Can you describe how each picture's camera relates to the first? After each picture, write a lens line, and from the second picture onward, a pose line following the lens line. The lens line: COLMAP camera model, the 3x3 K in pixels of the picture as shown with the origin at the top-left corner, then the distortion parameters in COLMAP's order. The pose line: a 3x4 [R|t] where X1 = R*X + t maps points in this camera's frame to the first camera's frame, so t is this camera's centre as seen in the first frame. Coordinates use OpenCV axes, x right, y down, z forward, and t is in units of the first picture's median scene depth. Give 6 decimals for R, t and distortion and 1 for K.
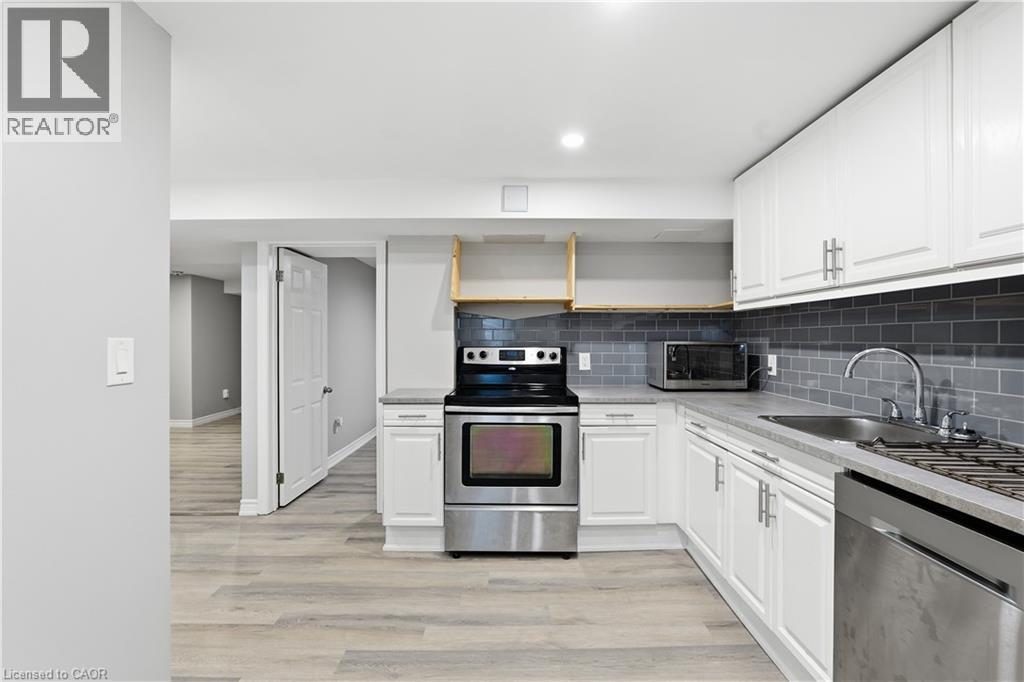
lens RADIAL K [[455.7, 0, 516.4], [0, 455.7, 337.4], [0, 0, 1]] dist [-0.001928, -0.000122]
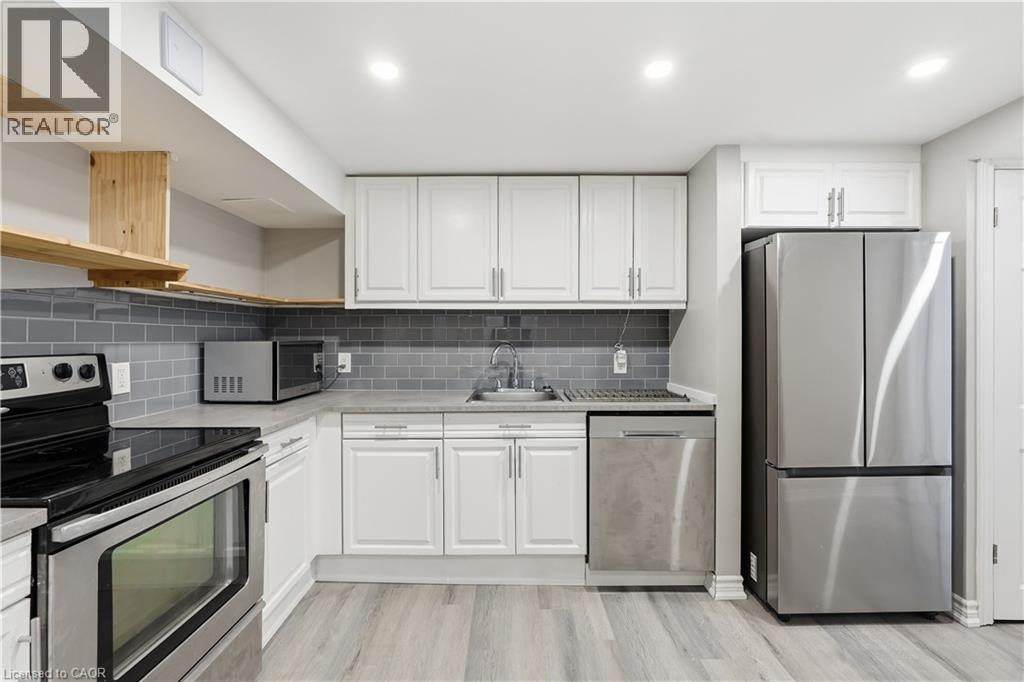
lens RADIAL K [[455.7, 0, 516.4], [0, 455.7, 337.4], [0, 0, 1]] dist [-0.001928, -0.000122]
pose [[0.000009, -0.000367, 1.000000, -0.497224], [-0.005166, 0.999987, 0.000367, 0.000504], [-0.999987, -0.005166, 0.000007, 0.632803]]
